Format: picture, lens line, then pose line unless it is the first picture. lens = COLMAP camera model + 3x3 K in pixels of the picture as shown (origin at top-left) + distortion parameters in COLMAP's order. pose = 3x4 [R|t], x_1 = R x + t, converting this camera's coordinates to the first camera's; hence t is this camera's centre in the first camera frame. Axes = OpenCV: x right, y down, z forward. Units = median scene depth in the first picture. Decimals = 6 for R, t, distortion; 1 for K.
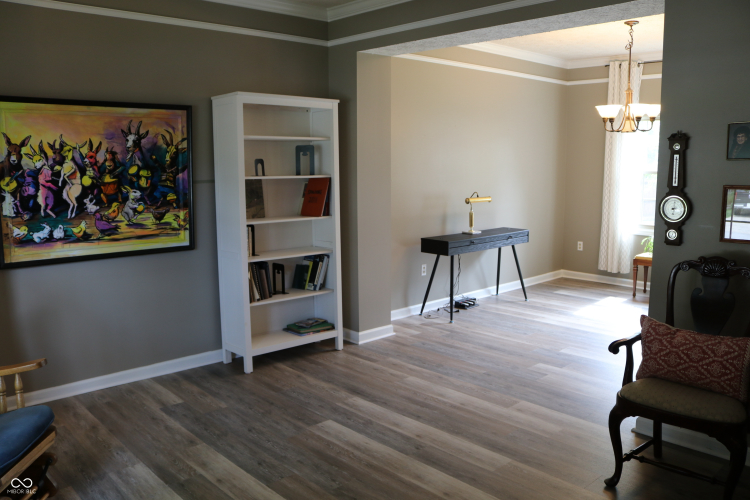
lens RADIAL K [[622.0, 0, 377.6], [0, 622.0, 255.0], [0, 0, 1]] dist [-0.145909, 0.111660]
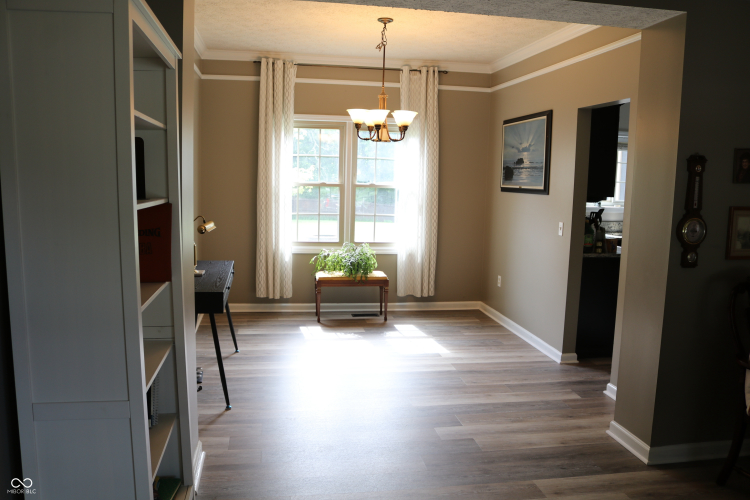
lens RADIAL K [[622.0, 0, 375.4], [0, 622.0, 251.2], [0, 0, 1]] dist [-0.145909, 0.111660]
pose [[0.556432, -0.090493, 0.825950, -0.253767], [0.104192, 0.993804, 0.038690, -0.055903], [-0.824334, 0.064529, 0.562414, 0.358517]]
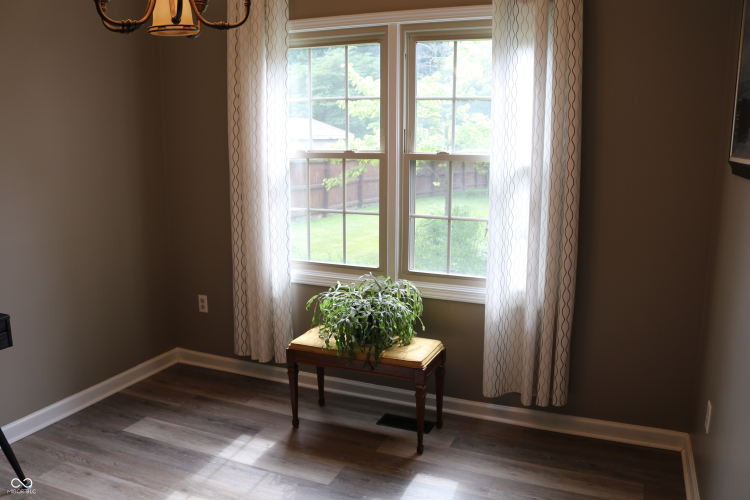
lens RADIAL K [[622.0, 0, 374.8], [0, 622.0, 245.6], [0, 0, 1]] dist [-0.145909, 0.111660]
pose [[0.919099, -0.070686, 0.387633, 0.271463], [0.062083, 0.997468, 0.034689, -0.072132], [-0.389104, -0.007817, 0.921161, 0.485832]]
